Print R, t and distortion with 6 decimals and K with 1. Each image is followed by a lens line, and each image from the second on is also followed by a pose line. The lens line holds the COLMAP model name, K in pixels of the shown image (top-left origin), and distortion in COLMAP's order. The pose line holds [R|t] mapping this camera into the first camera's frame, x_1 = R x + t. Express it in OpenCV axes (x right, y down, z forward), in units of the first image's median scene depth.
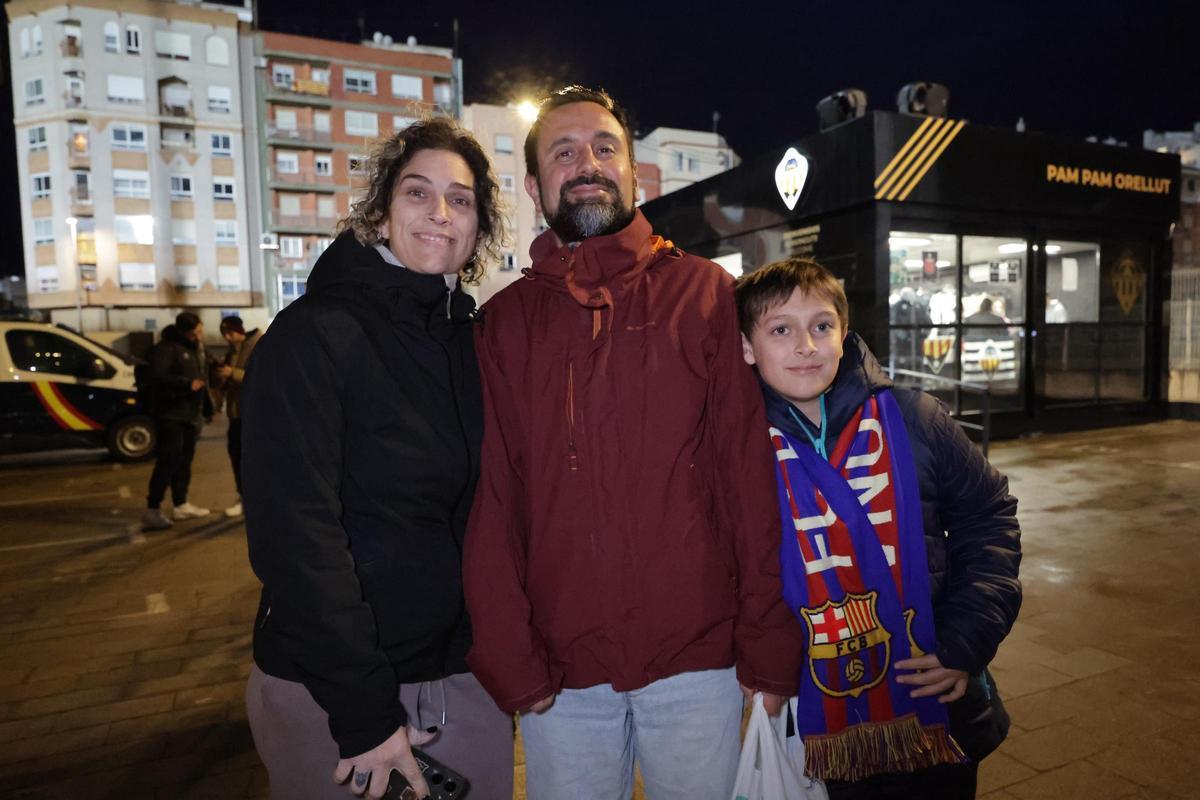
lens RADIAL K [[762.1, 0, 601.2], [0, 762.1, 403.2], [0, 0, 1]] dist [-0.001814, -0.000643]
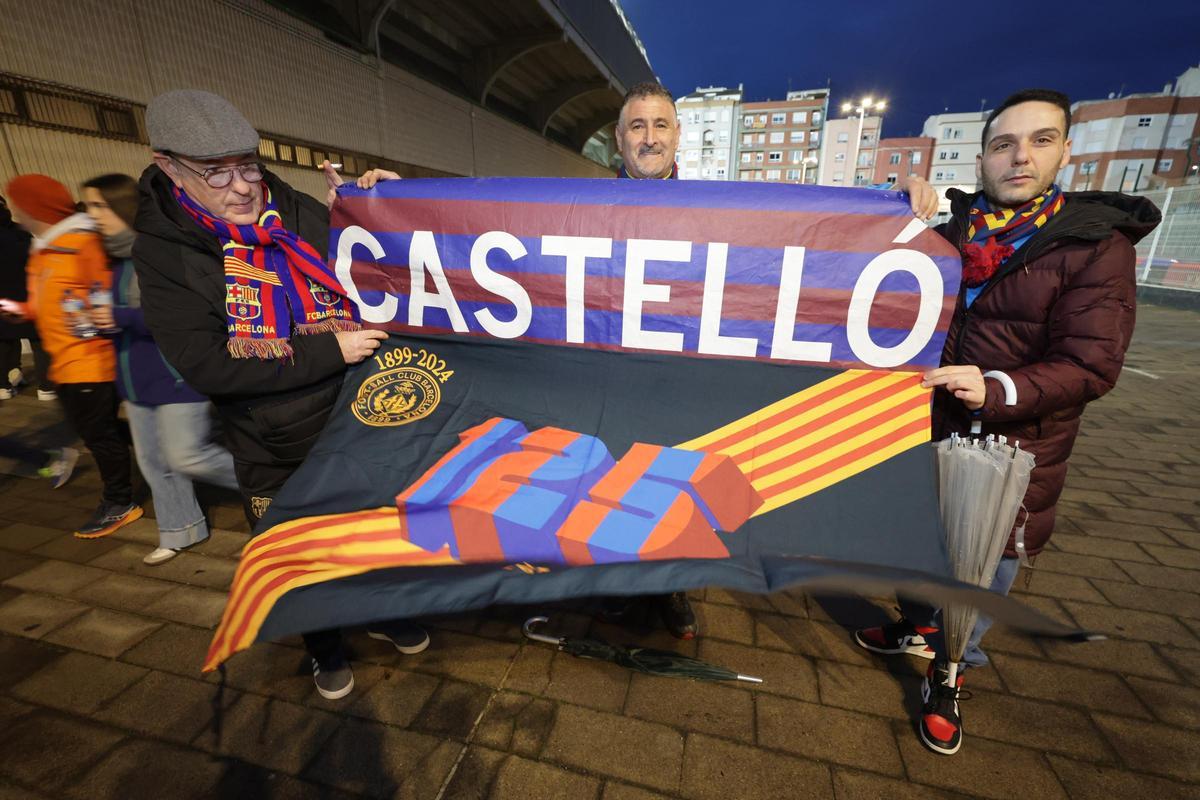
lens RADIAL K [[546.6, 0, 600.0], [0, 546.6, 400.0], [0, 0, 1]] dist [0.001804, 0.000289]
pose [[0.768851, 0.199467, -0.607521, 0.523872], [-0.063247, 0.969164, 0.238162, 0.067666], [0.636292, -0.144687, 0.757758, -0.876204]]
